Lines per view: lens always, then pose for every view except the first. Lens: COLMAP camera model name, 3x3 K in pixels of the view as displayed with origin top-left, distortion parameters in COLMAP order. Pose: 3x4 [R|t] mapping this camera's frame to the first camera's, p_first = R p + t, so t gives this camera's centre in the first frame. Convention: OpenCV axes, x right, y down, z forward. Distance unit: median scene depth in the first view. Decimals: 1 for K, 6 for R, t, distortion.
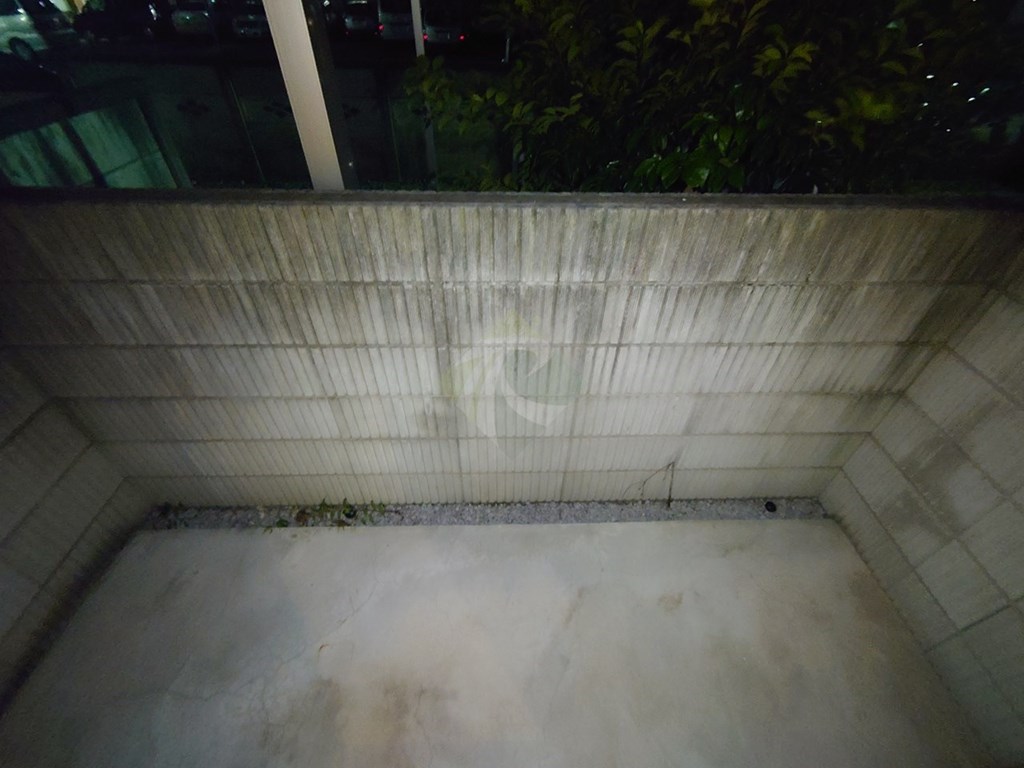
lens RADIAL K [[442.5, 0, 513.1], [0, 442.5, 383.6], [0, 0, 1]] dist [0.000571, -0.000251]
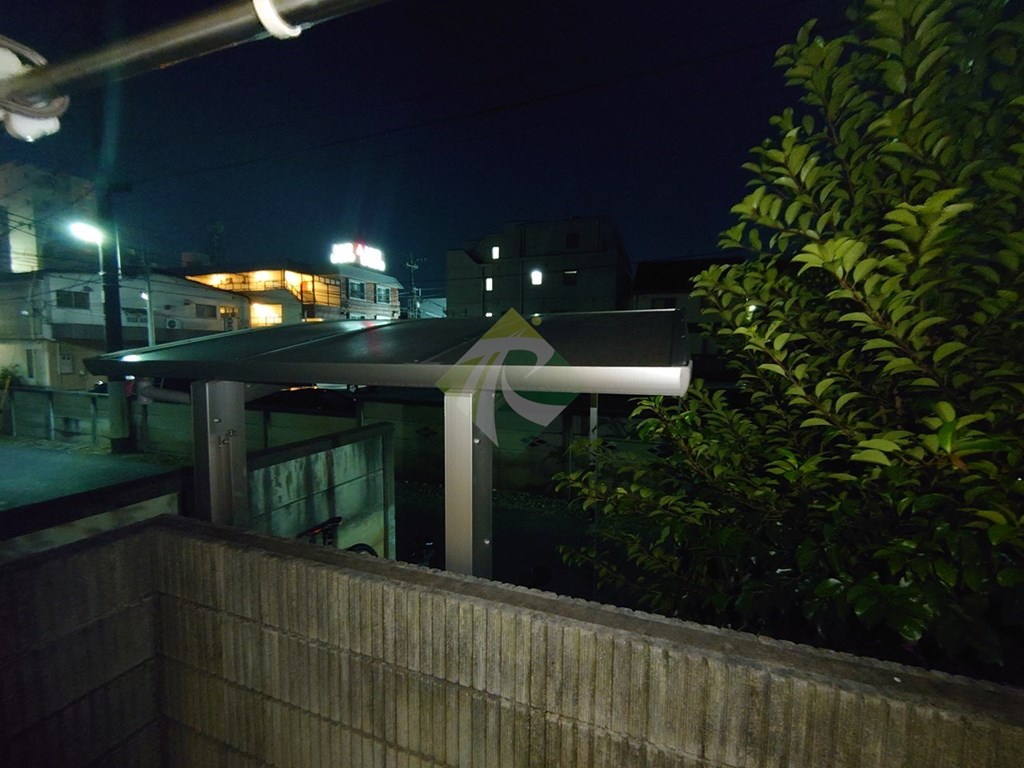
lens RADIAL K [[442.5, 0, 512.5], [0, 442.5, 386.0], [0, 0, 1]] dist [0.000571, -0.000251]
pose [[0.927269, 0.020594, -0.373829, 0.074197], [-0.244642, 0.789167, -0.563353, -0.233115], [0.283412, 0.613834, 0.736808, 0.030115]]
